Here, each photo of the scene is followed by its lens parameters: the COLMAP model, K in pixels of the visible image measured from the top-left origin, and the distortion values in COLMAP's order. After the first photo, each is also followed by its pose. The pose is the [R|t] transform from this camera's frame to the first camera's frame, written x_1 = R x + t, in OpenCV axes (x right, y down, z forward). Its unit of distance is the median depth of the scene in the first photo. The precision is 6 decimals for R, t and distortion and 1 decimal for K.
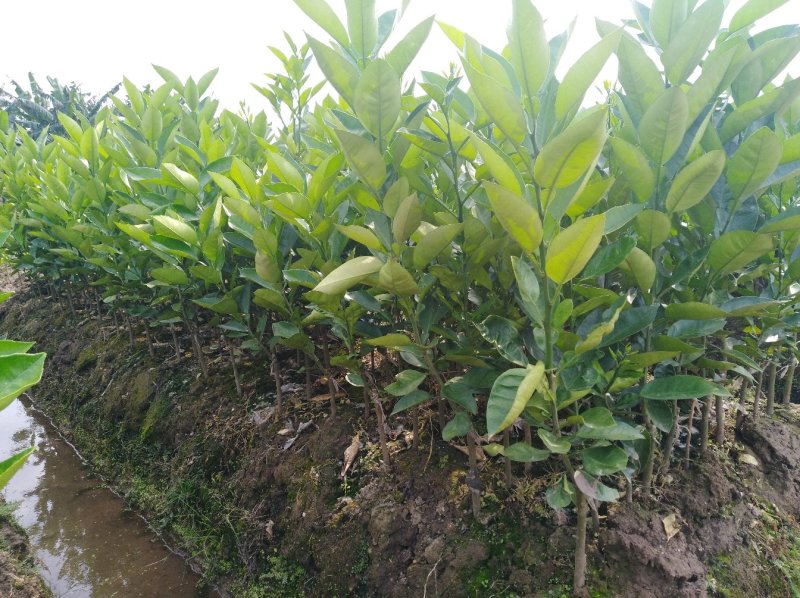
lens RADIAL K [[603.4, 0, 415.1], [0, 603.4, 298.4], [0, 0, 1]] dist [0.048551, -0.061236]
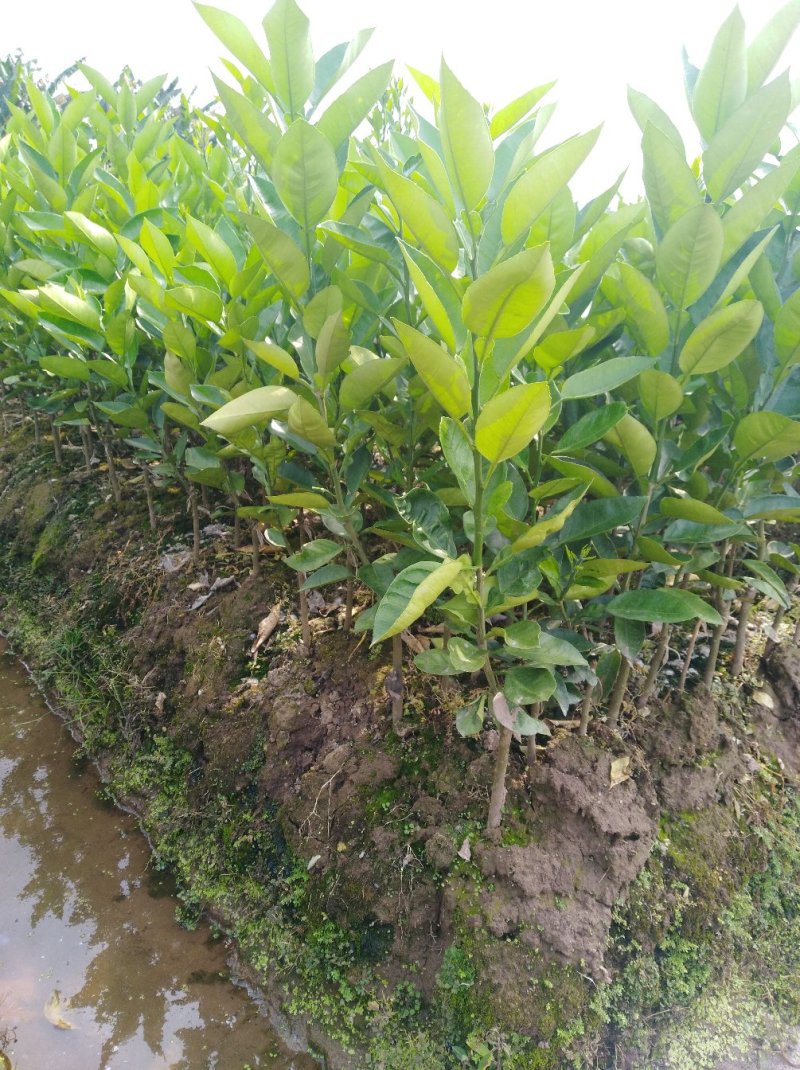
lens RADIAL K [[807.1, 0, 400.0], [0, 807.1, 535.0], [0, 0, 1]] dist [0.048551, -0.061236]
pose [[0.991866, 0.123277, -0.031703, 0.101255], [-0.117378, 0.982172, 0.146836, -0.042718], [0.049240, -0.141920, 0.988653, -0.021182]]
